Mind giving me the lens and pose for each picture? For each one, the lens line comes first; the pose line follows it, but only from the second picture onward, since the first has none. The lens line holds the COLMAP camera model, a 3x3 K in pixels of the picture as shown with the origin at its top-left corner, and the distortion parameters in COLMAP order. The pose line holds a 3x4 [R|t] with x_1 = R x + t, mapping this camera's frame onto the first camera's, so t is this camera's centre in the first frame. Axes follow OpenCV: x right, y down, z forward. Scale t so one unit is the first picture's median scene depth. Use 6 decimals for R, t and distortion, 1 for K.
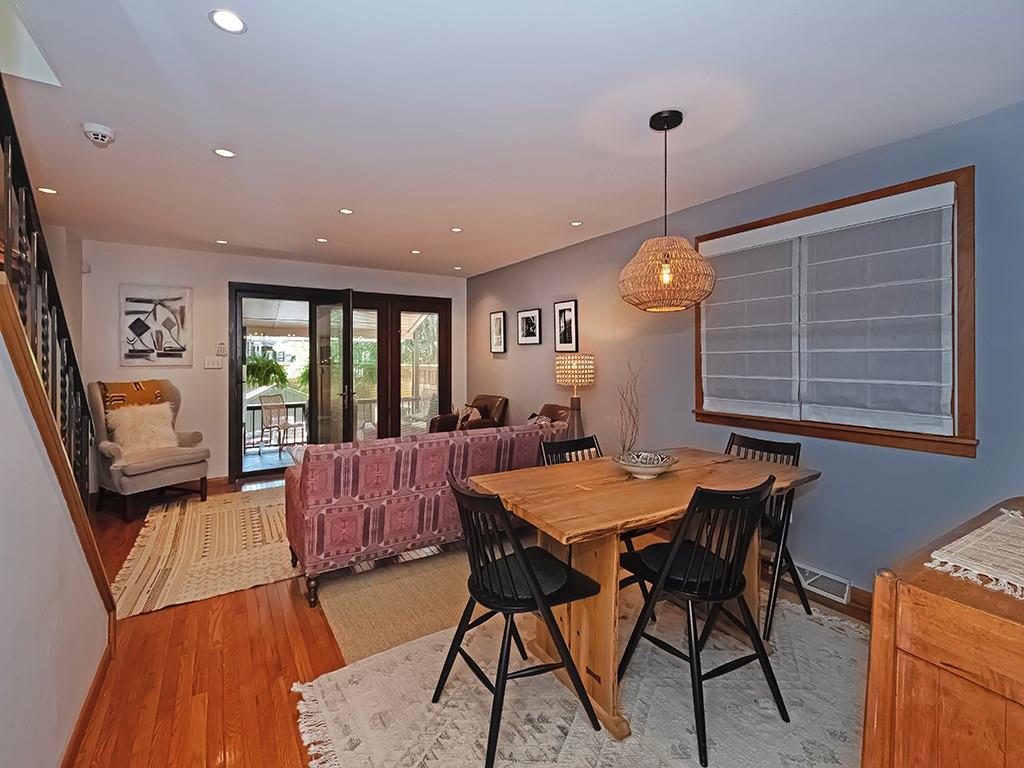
lens RADIAL K [[461.4, 0, 515.2], [0, 461.4, 349.0], [0, 0, 1]] dist [0.011893, -0.000637]
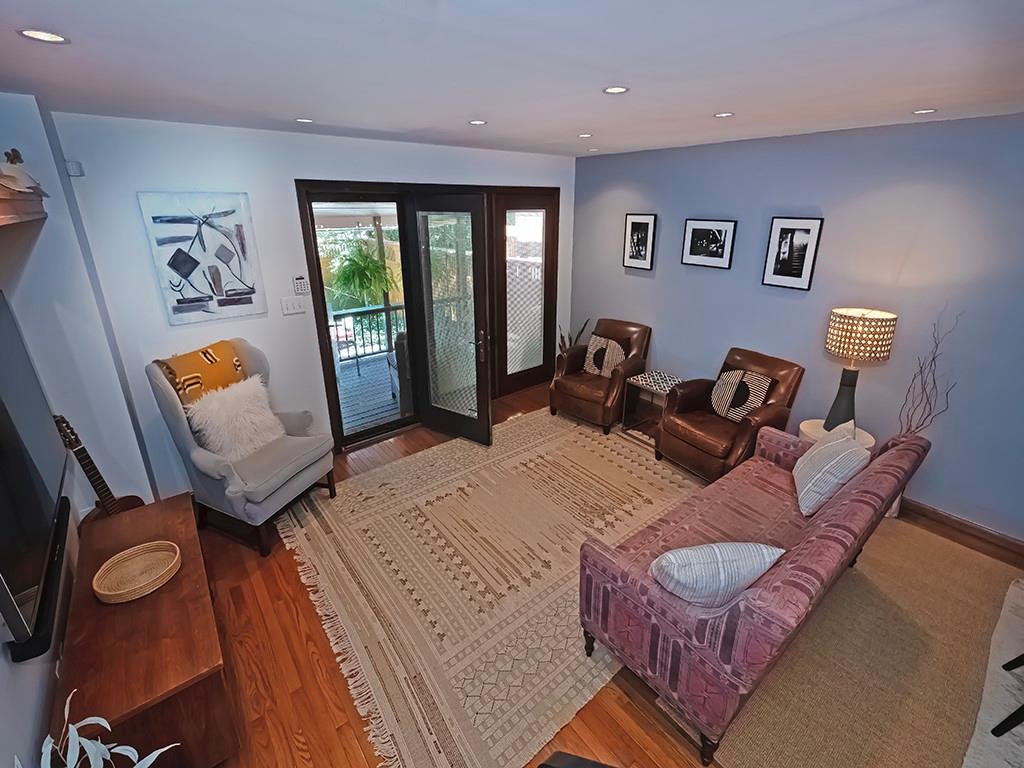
lens RADIAL K [[461.4, 0, 507.0], [0, 461.4, 349.8], [0, 0, 1]] dist [0.011893, -0.000637]
pose [[0.994098, -0.027839, 0.104856, -0.437484], [-0.007259, 0.947283, 0.320316, -0.141127], [-0.108245, -0.319186, 0.941490, 0.315554]]
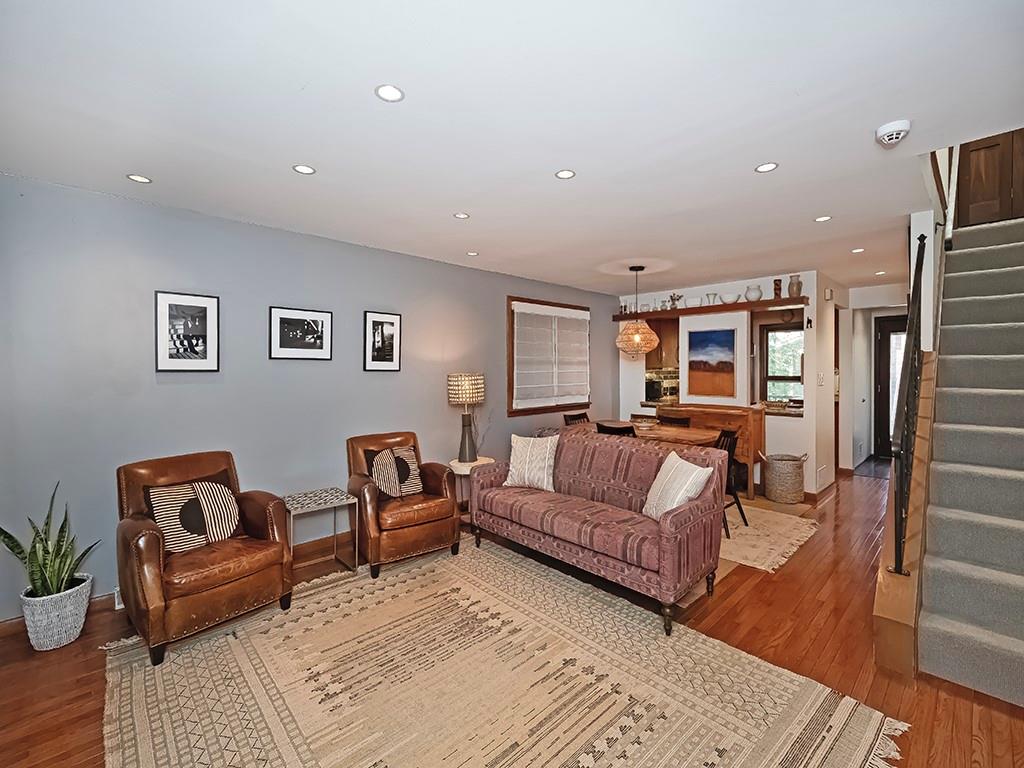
lens RADIAL K [[435.8, 0, 545.2], [0, 435.8, 371.8], [0, 0, 1]] dist [0.015441, -0.001291]
pose [[-0.218231, -0.007195, 0.975871, -0.780700], [-0.011950, 0.999918, 0.004700, -0.000318], [-0.975824, -0.010636, -0.218299, 0.913746]]
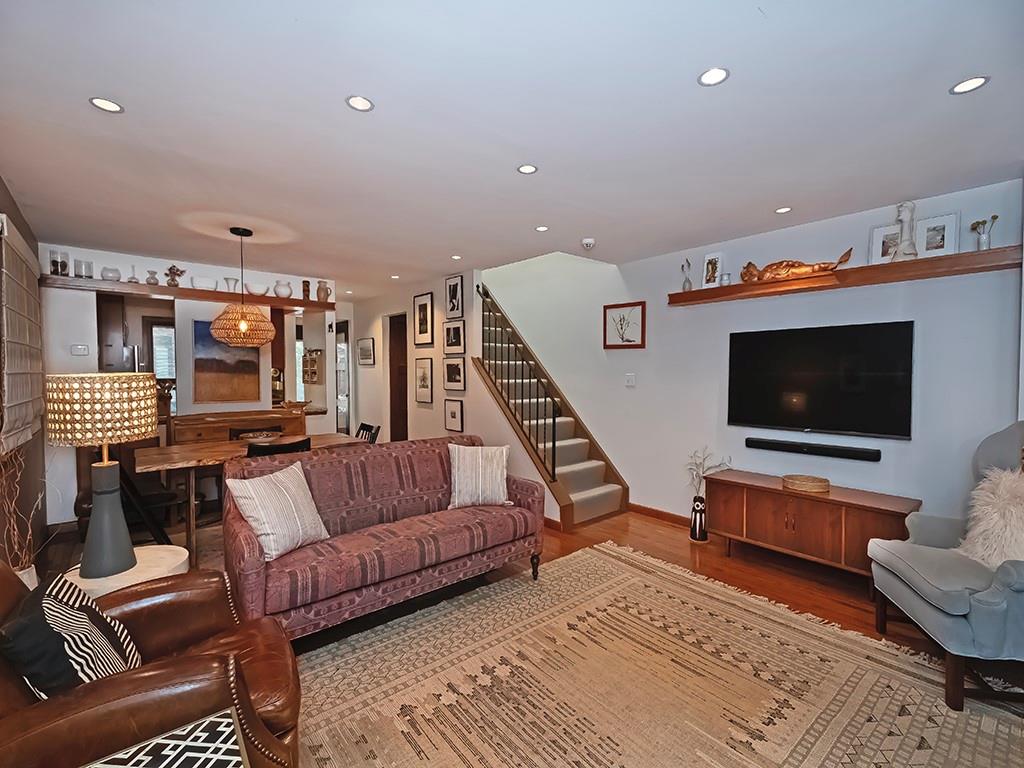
lens RADIAL K [[461.4, 0, 487.4], [0, 461.4, 380.2], [0, 0, 1]] dist [0.011893, -0.000637]
pose [[-0.996067, 0.002936, -0.088552, -0.183926], [0.002751, 0.999994, 0.002202, 0.017196], [0.088558, 0.001950, -0.996069, 1.320521]]
